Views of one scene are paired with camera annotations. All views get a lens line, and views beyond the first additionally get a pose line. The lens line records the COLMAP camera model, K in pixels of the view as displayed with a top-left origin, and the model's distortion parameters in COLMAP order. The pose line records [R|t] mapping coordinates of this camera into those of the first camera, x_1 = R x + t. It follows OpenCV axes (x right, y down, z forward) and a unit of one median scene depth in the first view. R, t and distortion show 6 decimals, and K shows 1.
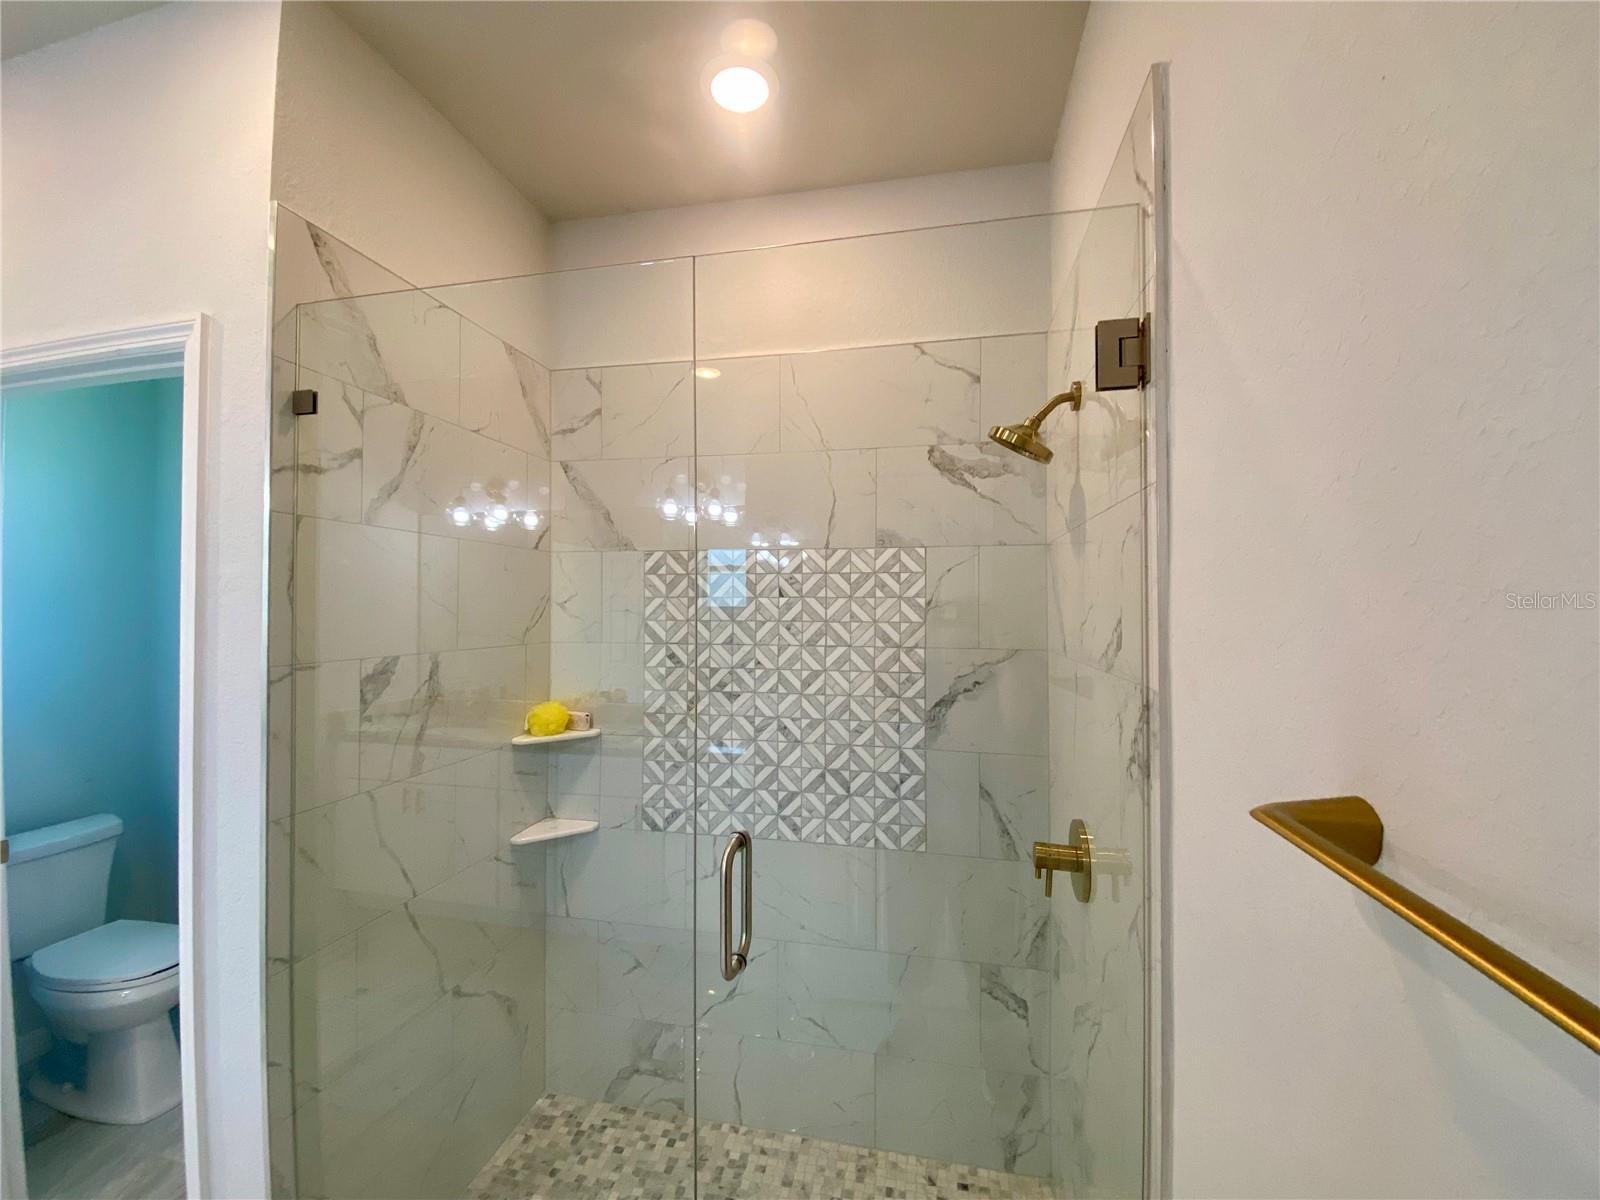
lens RADIAL K [[650.2, 0, 798.1], [0, 650.2, 599.2], [0, 0, 1]] dist [0.028445, -0.025201]
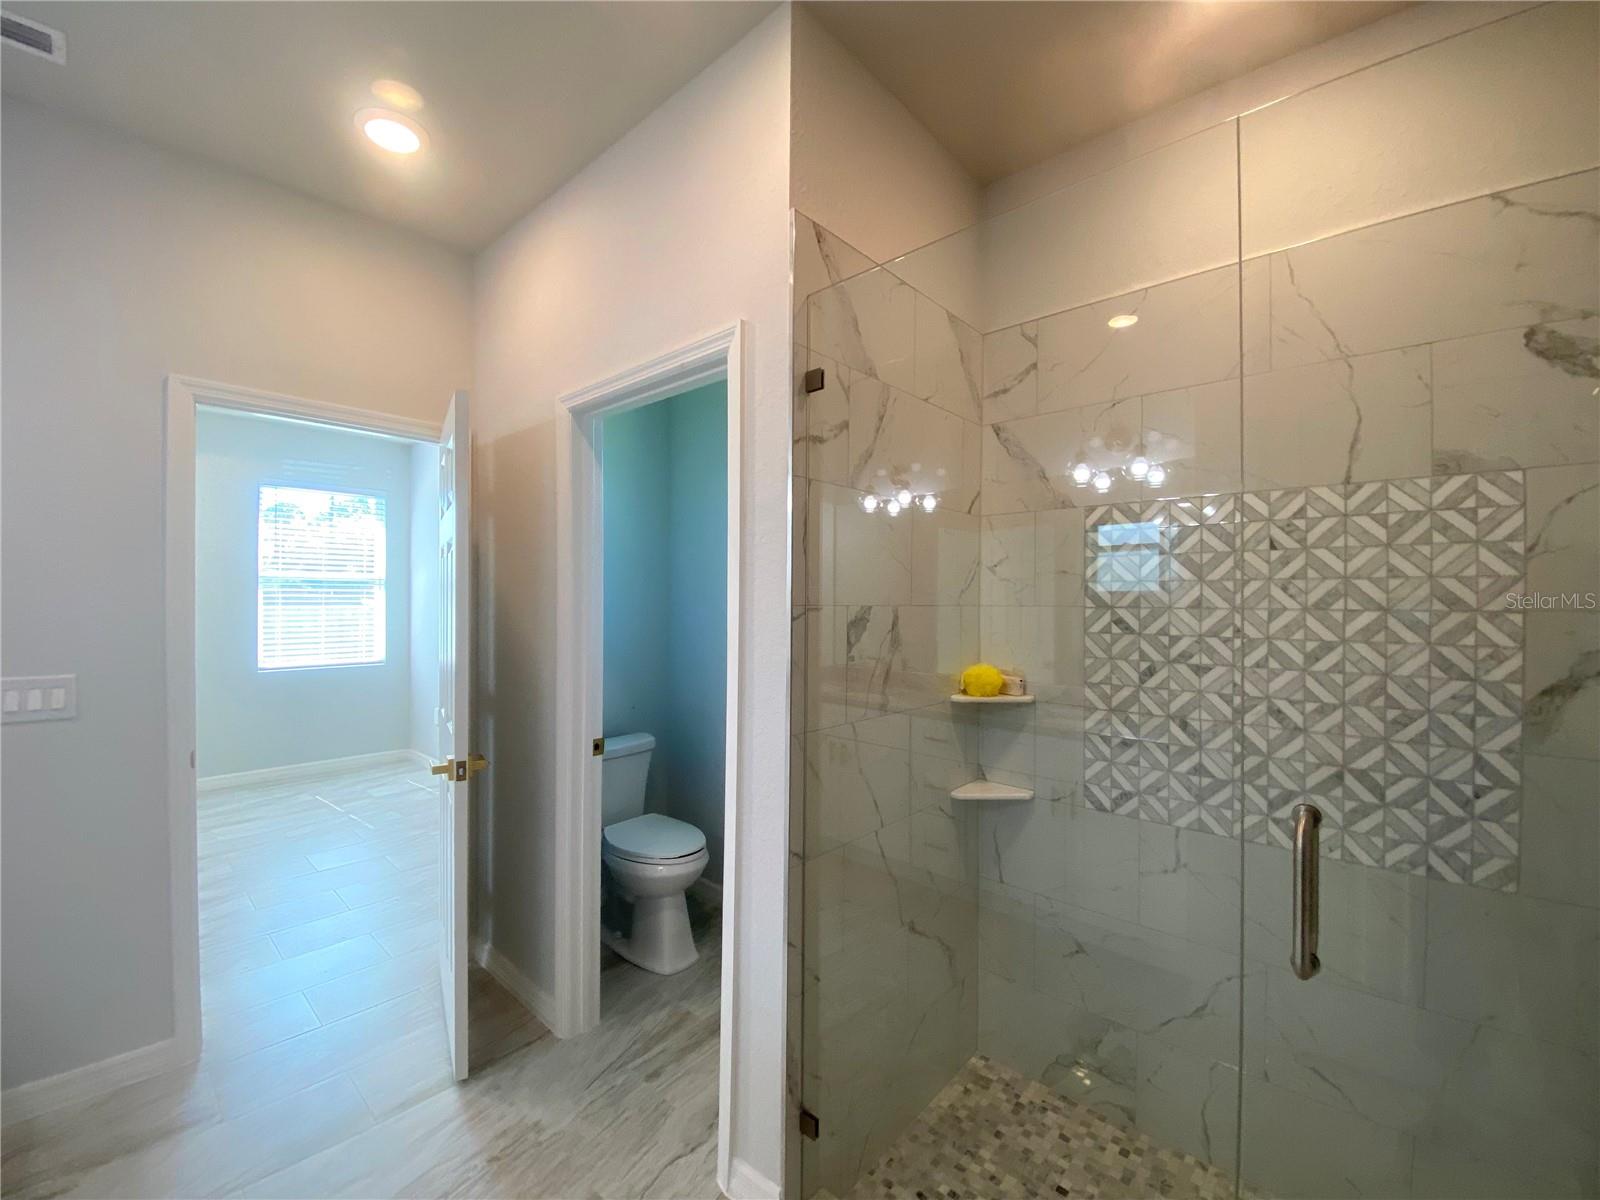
lens RADIAL K [[650.2, 0, 798.1], [0, 650.2, 599.2], [0, 0, 1]] dist [0.028445, -0.025201]
pose [[0.861288, -0.000922, -0.508116, -0.123616], [0.004575, 0.999972, 0.005941, 0.051680], [0.508096, -0.007441, 0.861268, -0.008451]]
